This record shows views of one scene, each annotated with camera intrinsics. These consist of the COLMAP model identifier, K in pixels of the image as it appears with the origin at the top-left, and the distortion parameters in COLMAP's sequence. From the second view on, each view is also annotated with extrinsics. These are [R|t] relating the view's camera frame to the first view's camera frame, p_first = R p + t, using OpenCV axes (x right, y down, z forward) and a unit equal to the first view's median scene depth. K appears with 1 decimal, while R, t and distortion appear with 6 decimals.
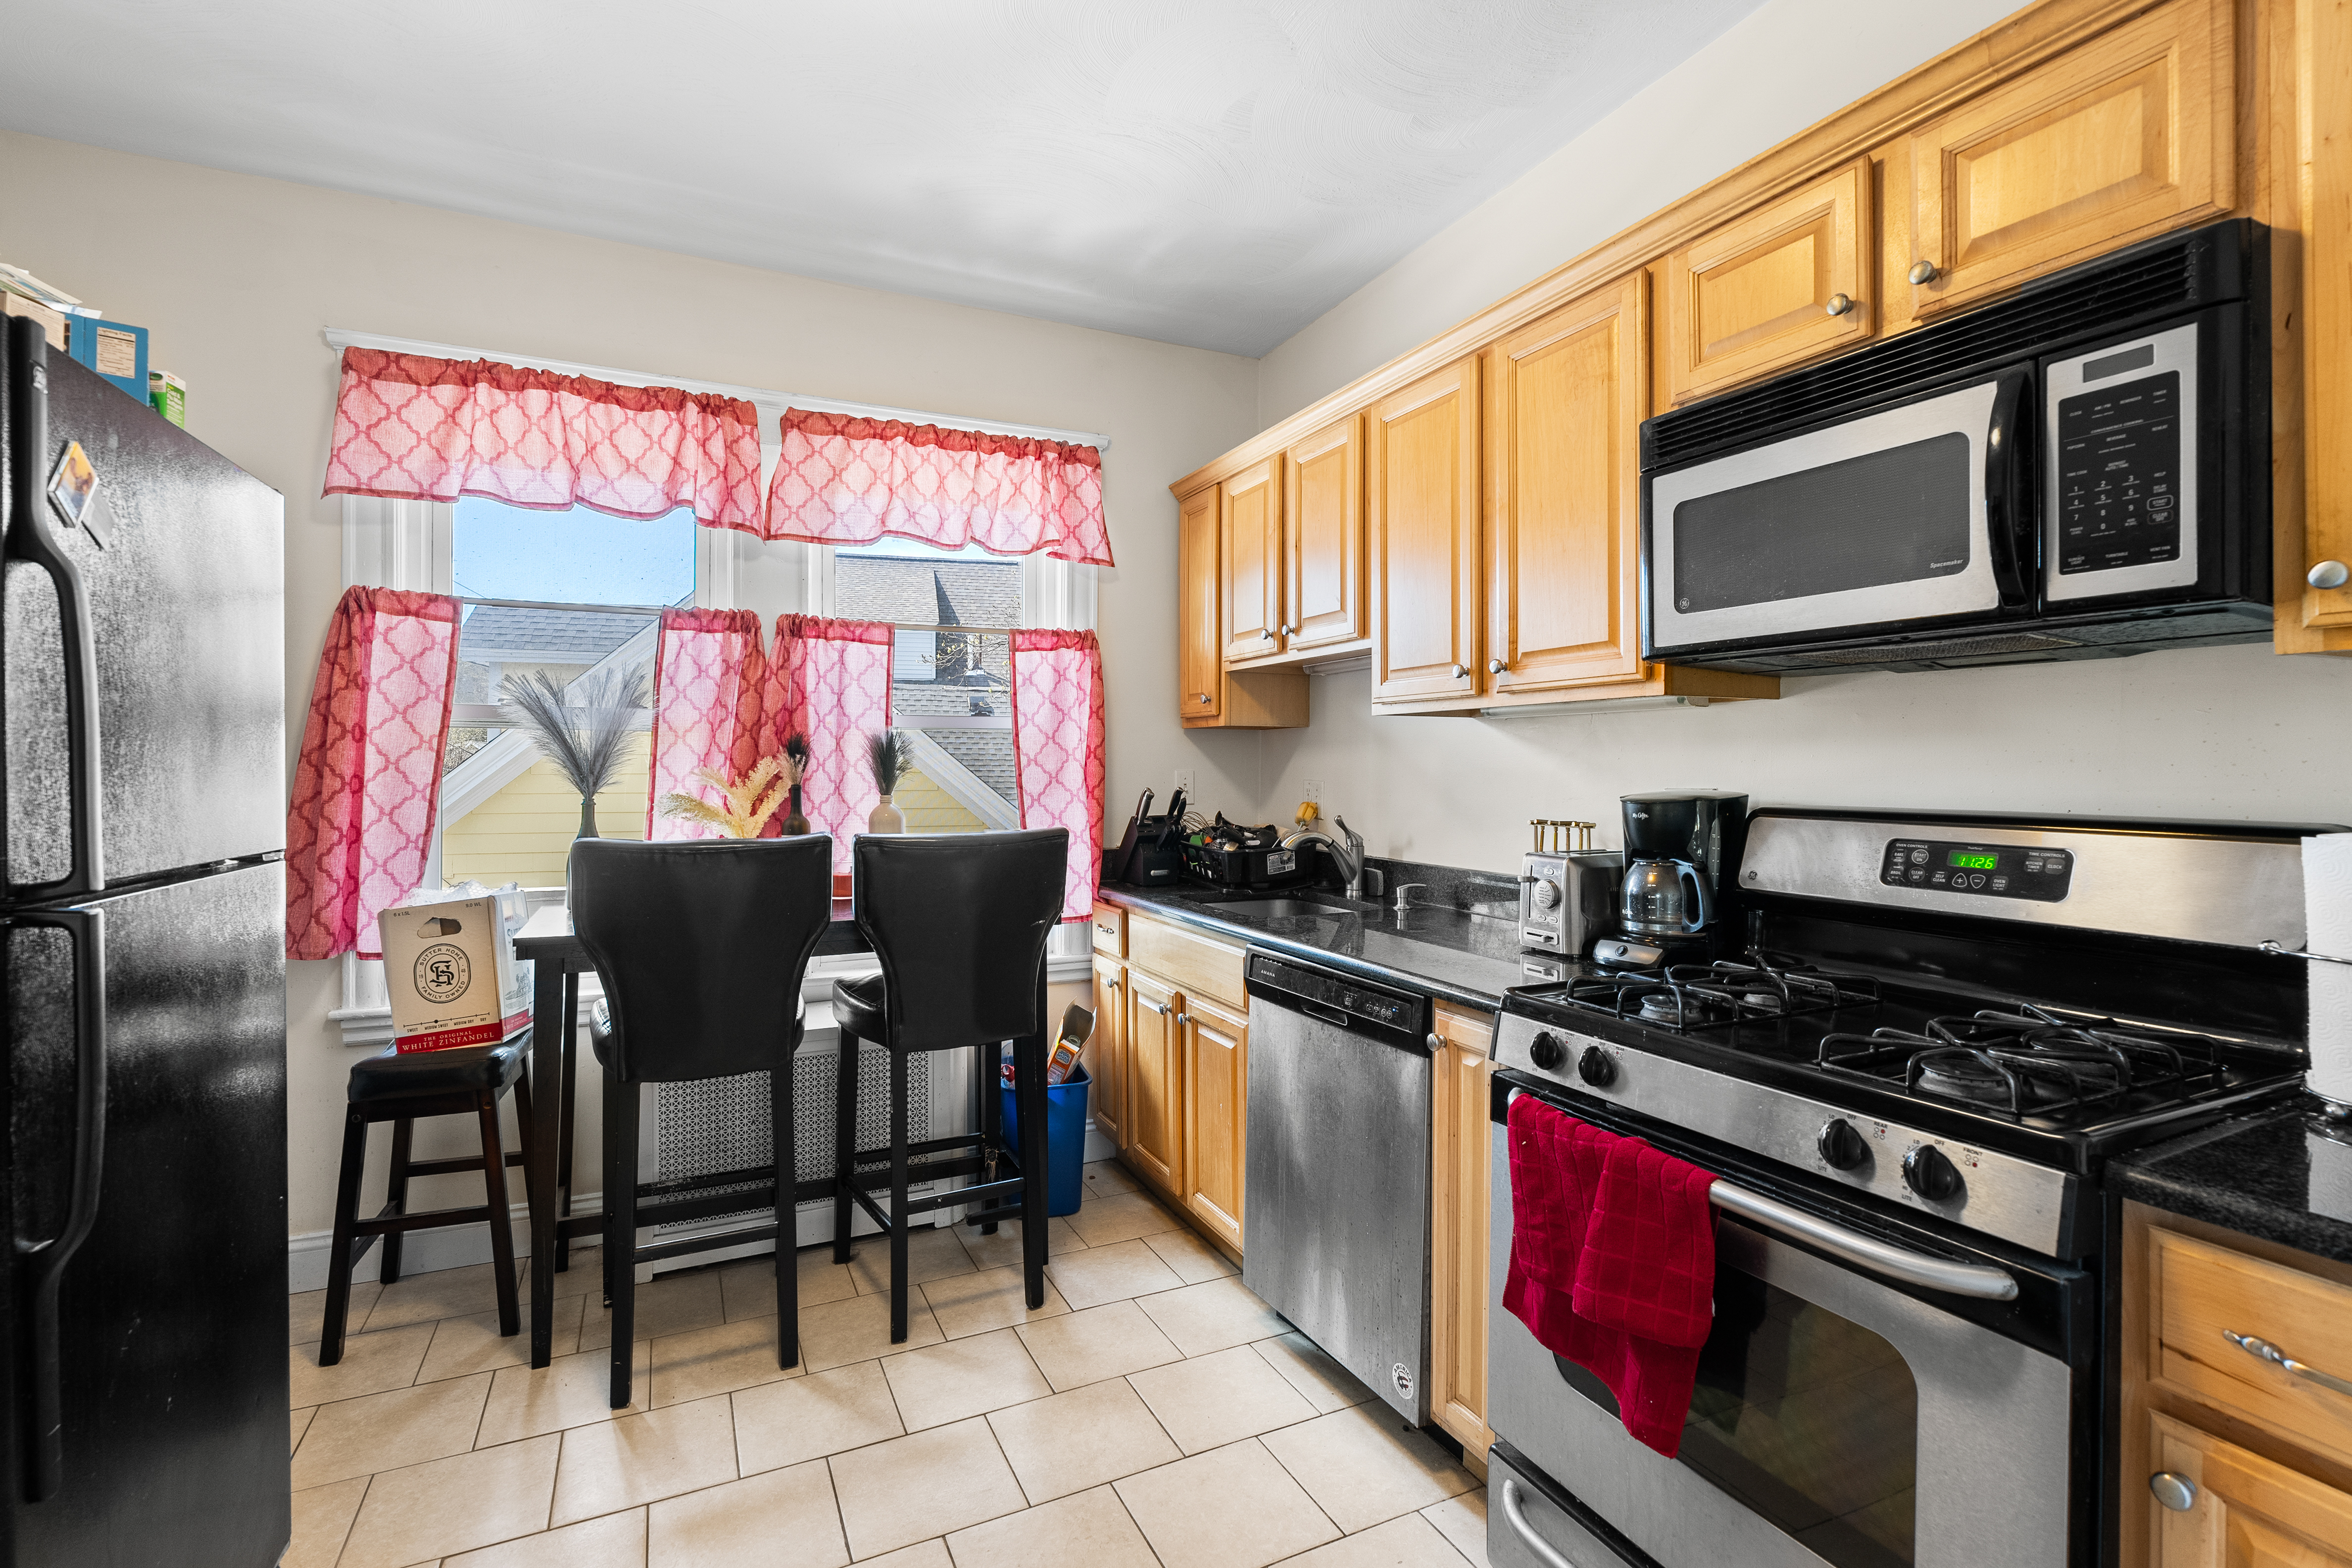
lens RADIAL K [[1065.2, 0, 1170.0], [0, 1065.2, 774.8], [0, 0, 1]] dist [-0.005961, 0.001578]
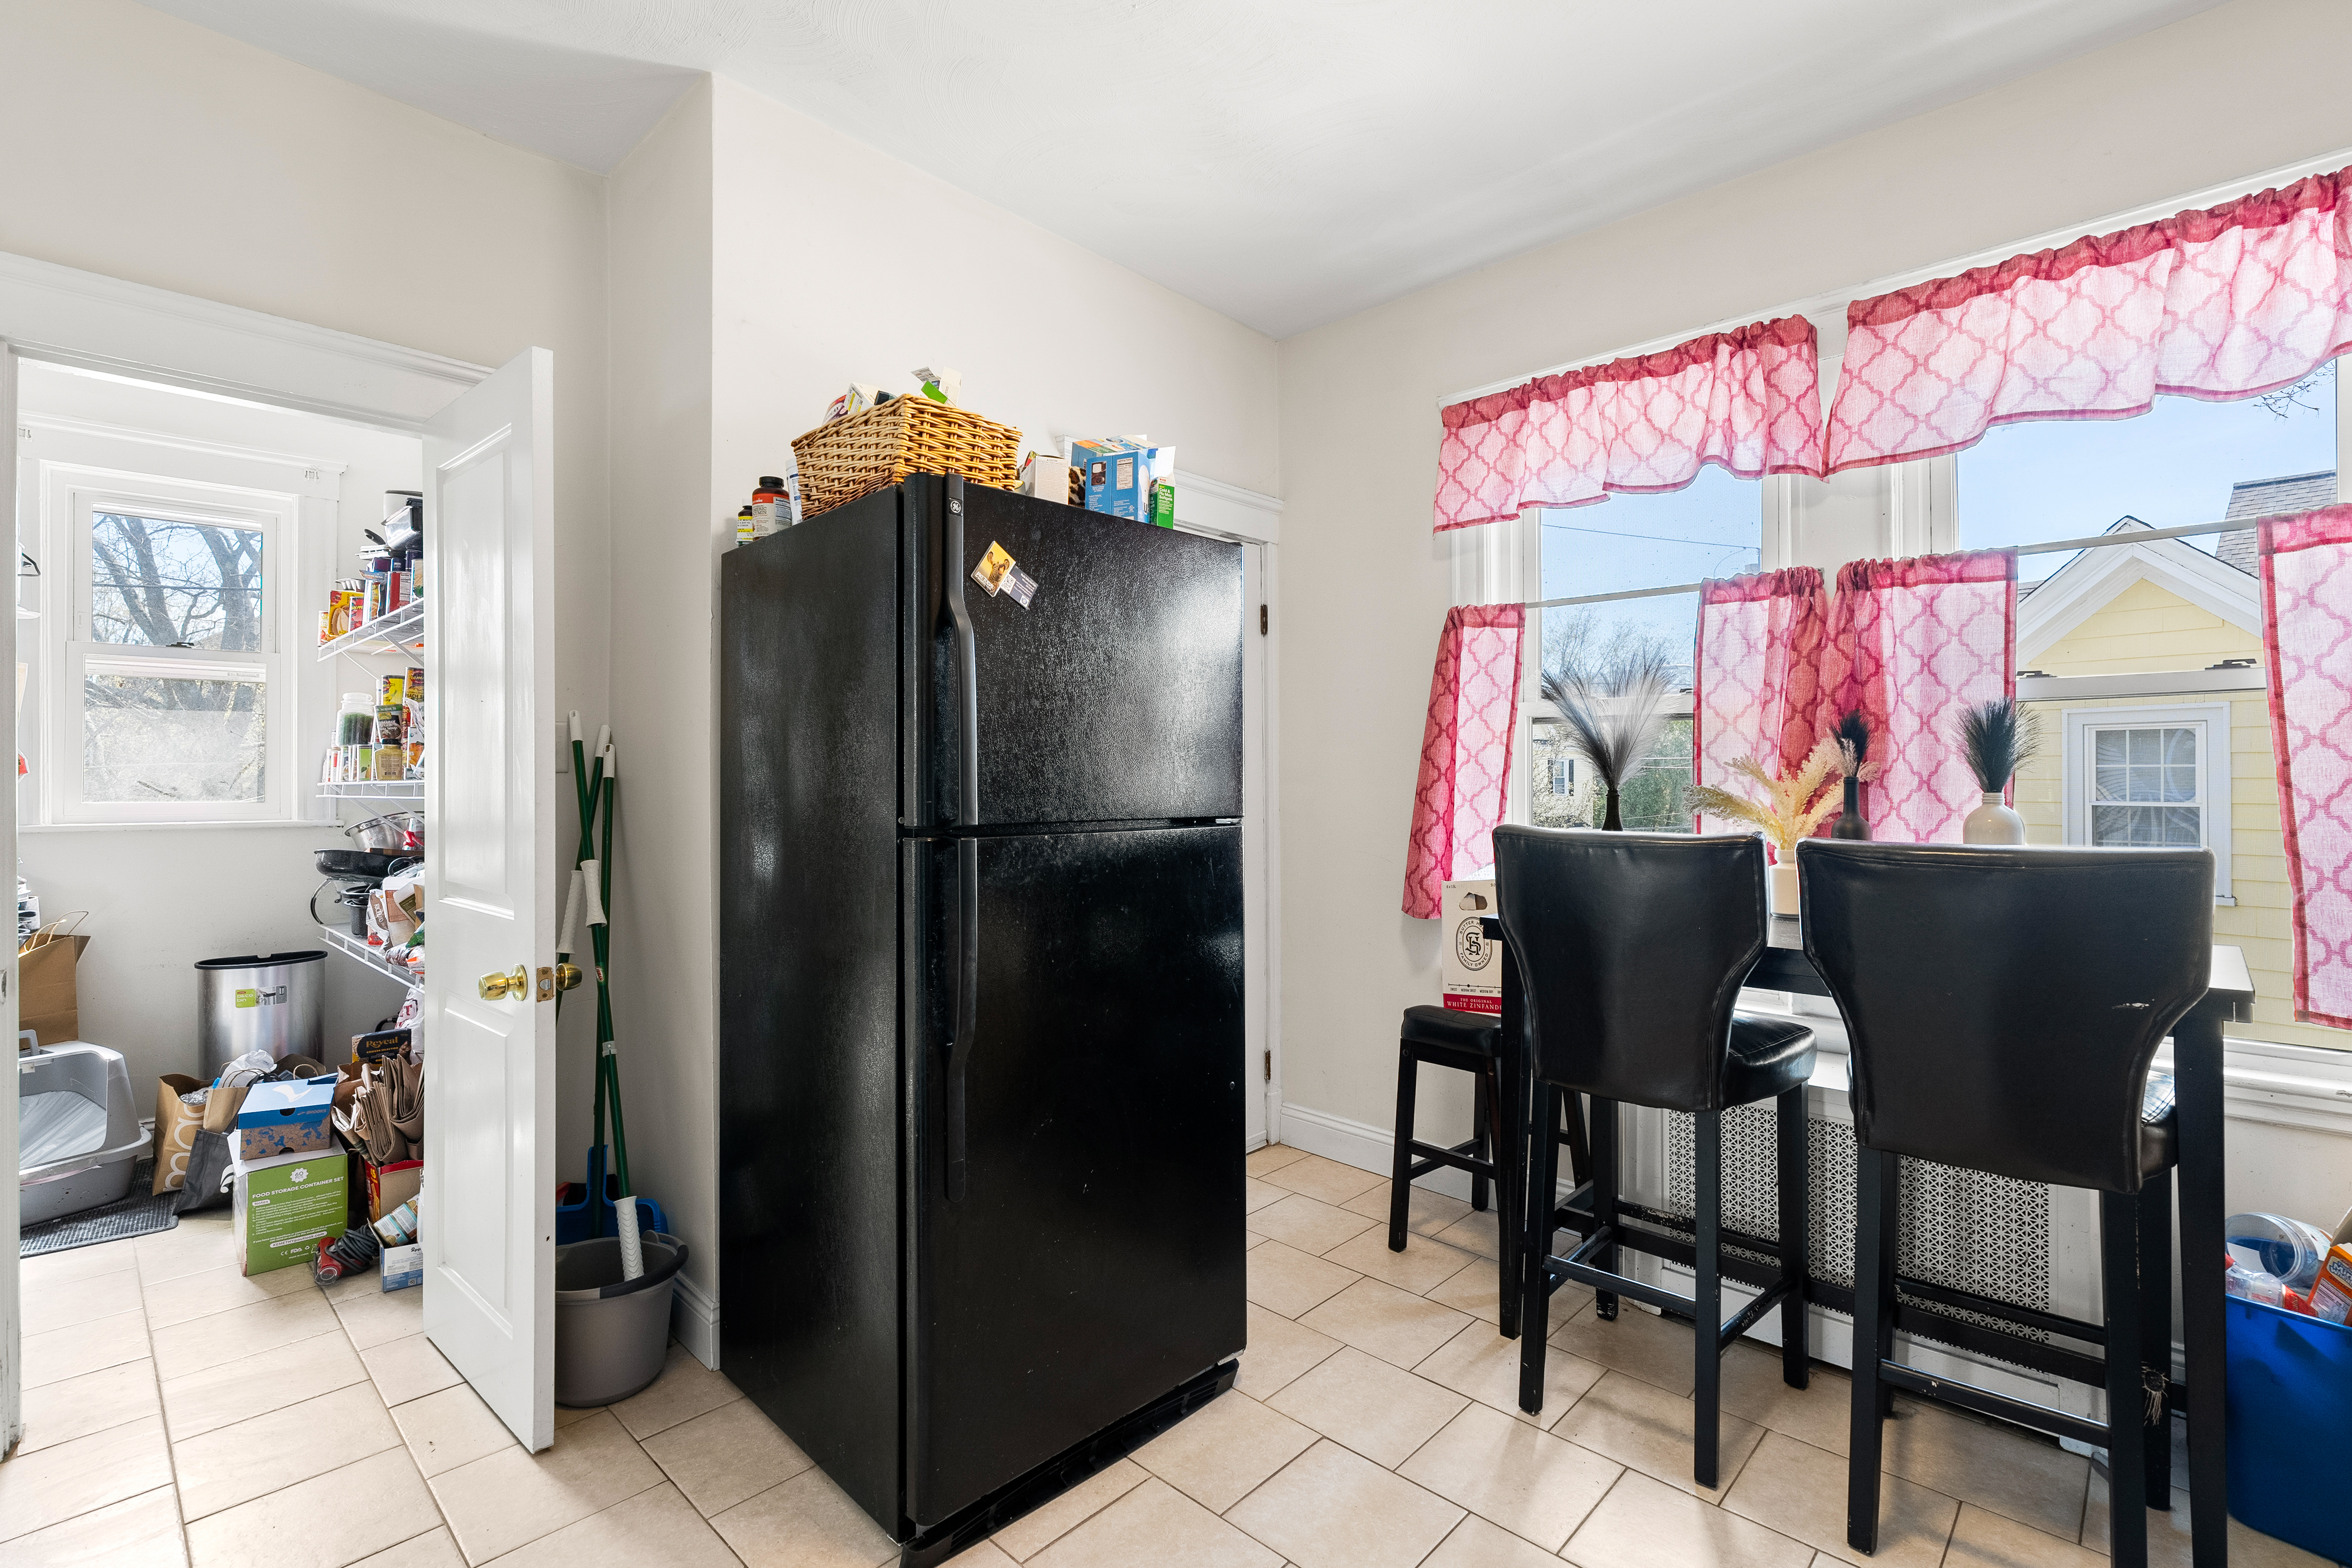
lens RADIAL K [[1065.2, 0, 1175.5], [0, 1065.2, 773.3], [0, 0, 1]] dist [-0.005961, 0.001578]
pose [[0.365021, -0.002868, -0.930995, 0.201376], [-0.004666, 0.999977, -0.004910, 0.012977], [0.930988, 0.006137, 0.364999, 0.251457]]
